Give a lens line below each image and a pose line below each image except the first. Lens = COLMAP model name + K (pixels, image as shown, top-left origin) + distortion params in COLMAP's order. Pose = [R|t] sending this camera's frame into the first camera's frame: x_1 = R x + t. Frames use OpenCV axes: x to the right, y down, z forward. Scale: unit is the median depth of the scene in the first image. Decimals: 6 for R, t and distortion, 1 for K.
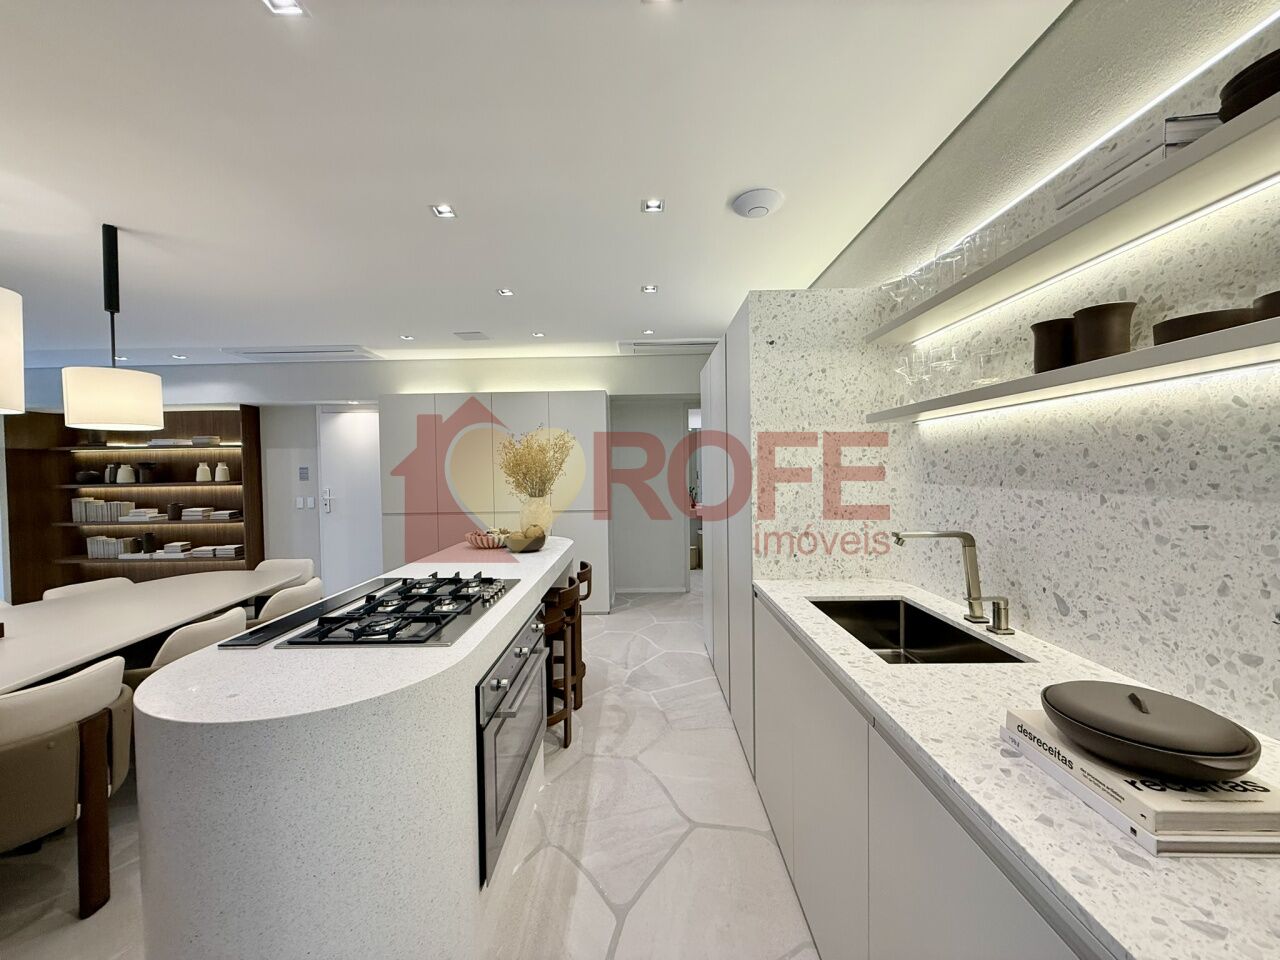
lens RADIAL K [[516.2, 0, 640.9], [0, 516.2, 480.4], [0, 0, 1]] dist [-0.001076, -0.000064]
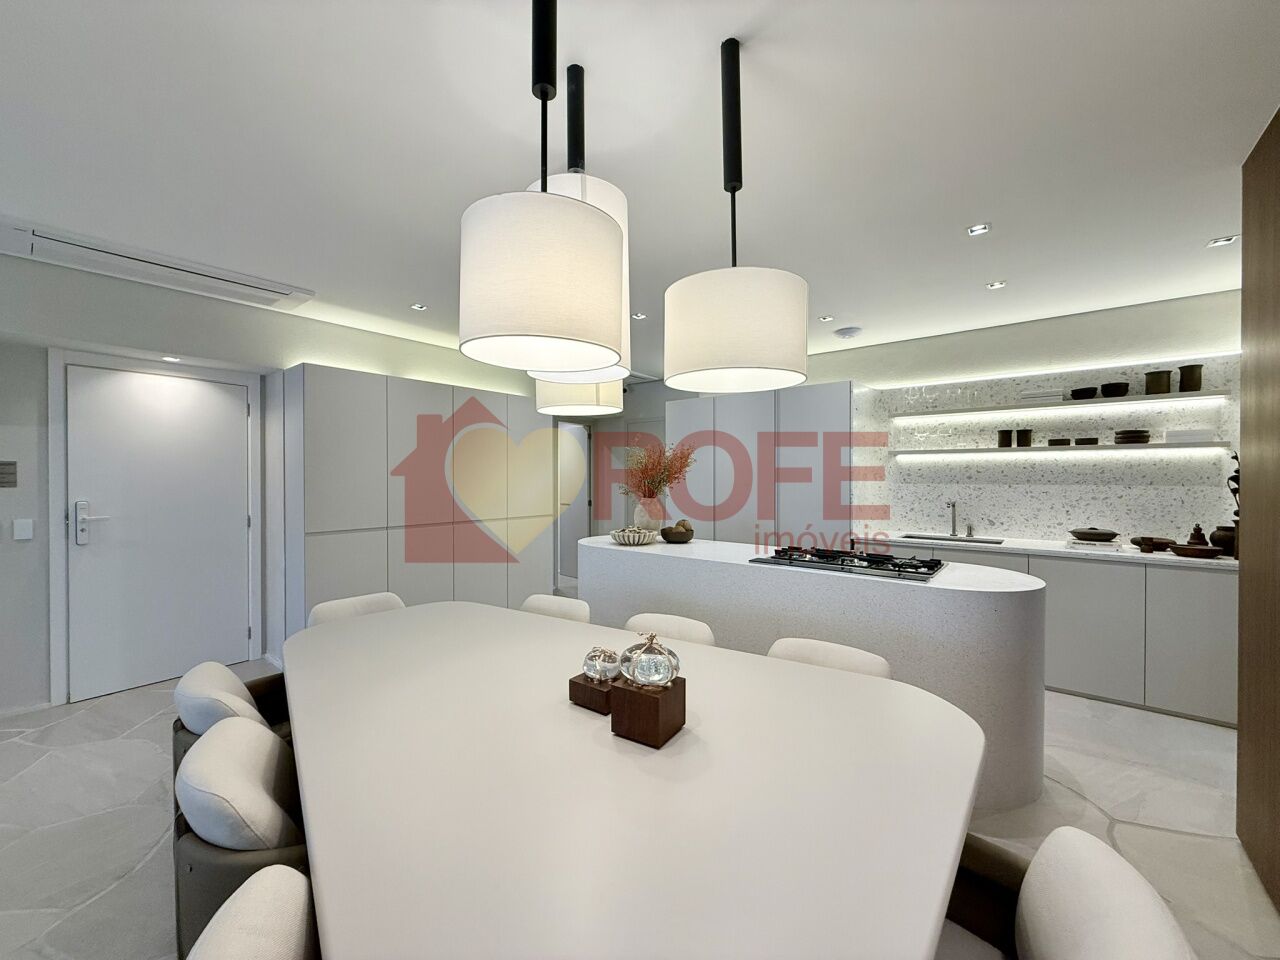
lens RADIAL K [[516.2, 0, 640.3], [0, 516.2, 479.5], [0, 0, 1]] dist [-0.001076, -0.000064]
pose [[0.618929, 0.010447, 0.785378, -2.766948], [0.008183, 0.999772, -0.019748, 0.034905], [-0.785404, 0.018649, 0.618702, 0.733901]]
